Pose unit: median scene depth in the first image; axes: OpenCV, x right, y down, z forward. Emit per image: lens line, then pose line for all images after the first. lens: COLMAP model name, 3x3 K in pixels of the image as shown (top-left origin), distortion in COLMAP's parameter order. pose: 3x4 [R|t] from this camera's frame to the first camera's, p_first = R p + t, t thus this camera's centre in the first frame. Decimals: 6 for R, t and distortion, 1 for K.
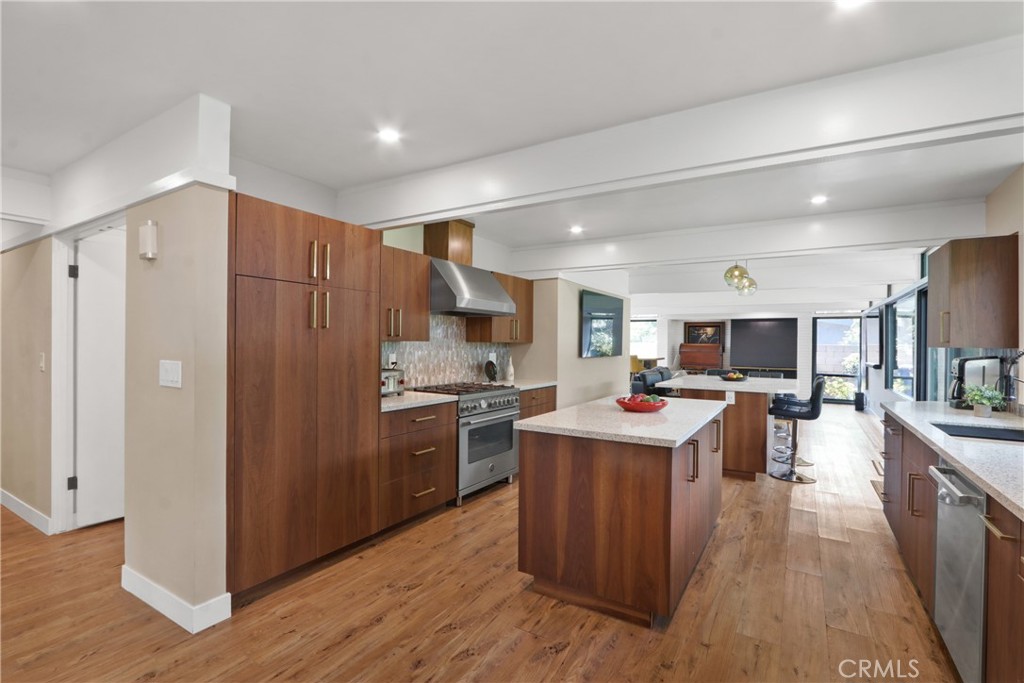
lens RADIAL K [[469.3, 0, 514.9], [0, 469.3, 344.0], [0, 0, 1]] dist [-0.002027, 0.000219]
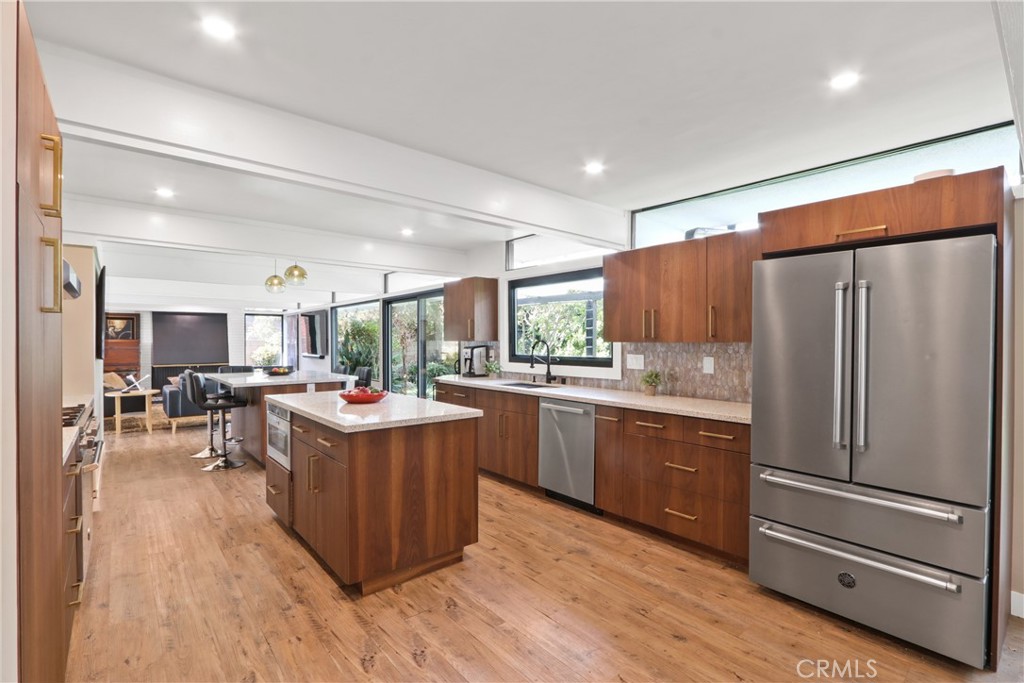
lens RADIAL K [[469.3, 0, 512.1], [0, 469.3, 343.3], [0, 0, 1]] dist [-0.002027, 0.000219]
pose [[0.327820, -0.014388, 0.944631, -0.760045], [0.005193, 0.999896, 0.013428, -0.006750], [-0.944726, 0.000504, 0.327861, 0.387841]]
